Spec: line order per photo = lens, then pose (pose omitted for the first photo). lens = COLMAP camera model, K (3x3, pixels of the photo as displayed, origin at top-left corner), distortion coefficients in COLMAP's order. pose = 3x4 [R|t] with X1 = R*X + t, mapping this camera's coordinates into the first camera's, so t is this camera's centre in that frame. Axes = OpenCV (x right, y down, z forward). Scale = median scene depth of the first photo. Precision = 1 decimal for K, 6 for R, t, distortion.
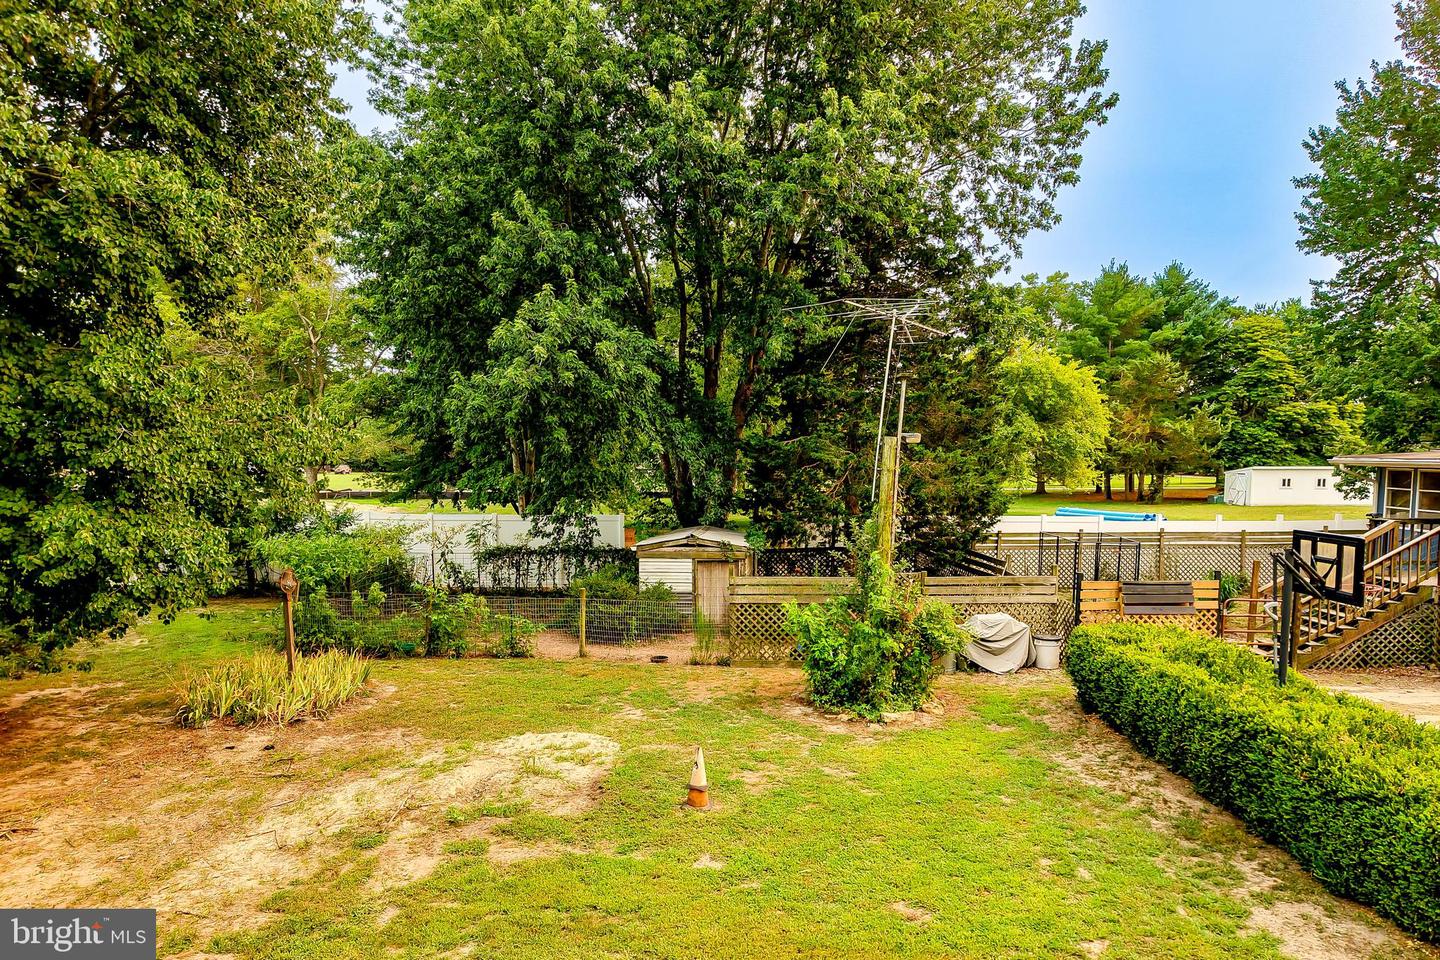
lens RADIAL K [[978.6, 0, 718.7], [0, 978.6, 558.4], [0, 0, 1]] dist [0.090056, -0.049909]
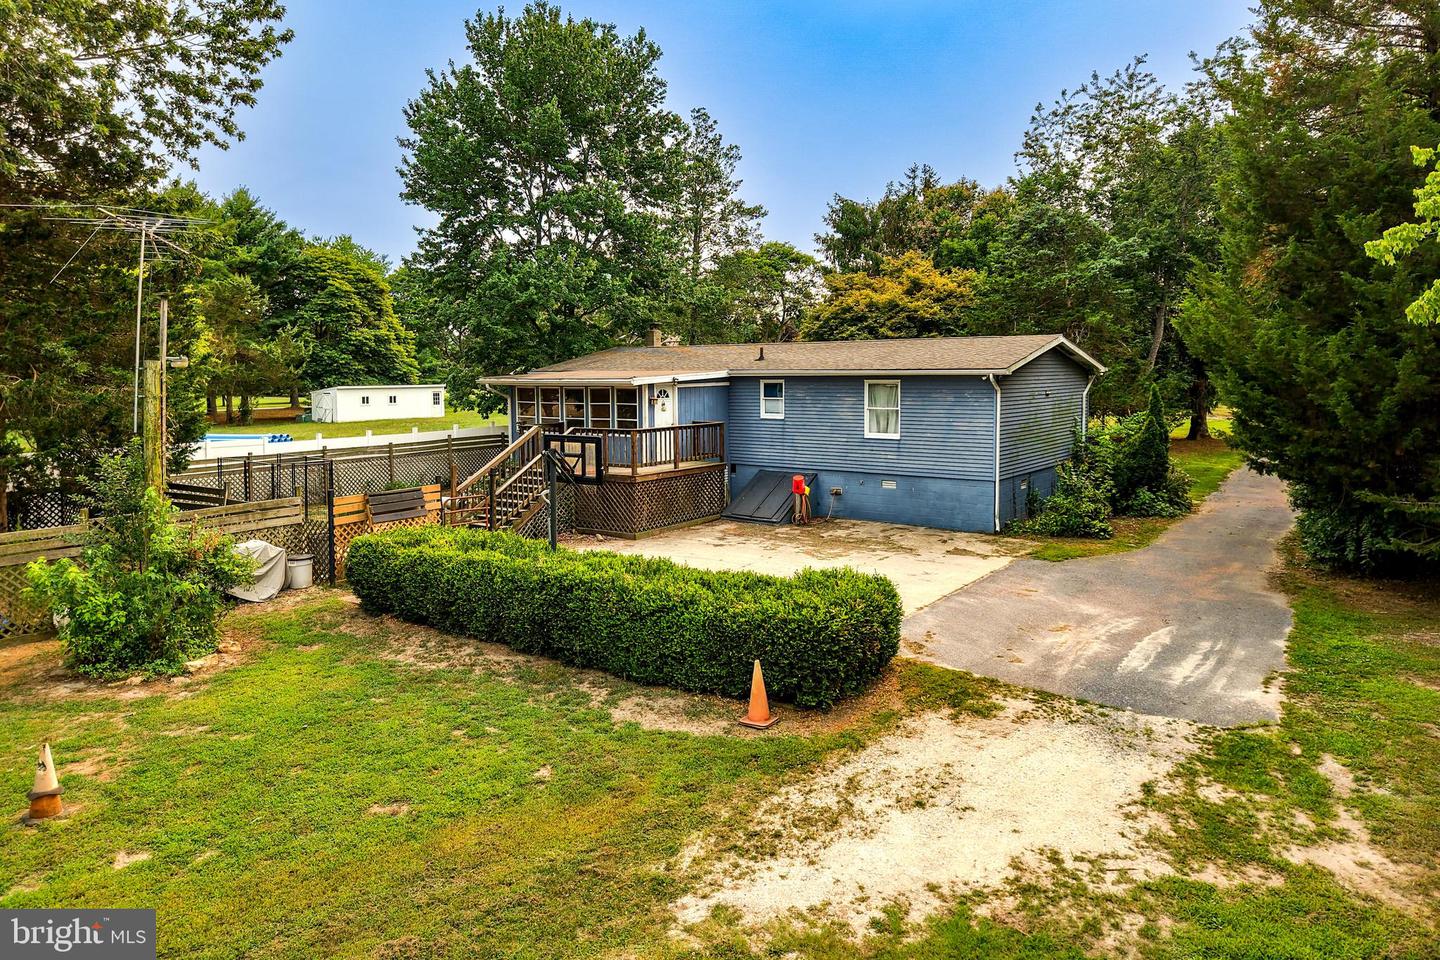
lens RADIAL K [[1000.1, 0, 721.1], [0, 1000.1, 442.9], [0, 0, 1]] dist [0.099943, -0.073494]
pose [[0.610167, -0.069528, 0.789216, -0.227289], [0.098631, 0.995059, 0.011407, -0.006681], [-0.786109, 0.070881, 0.614010, 0.010549]]
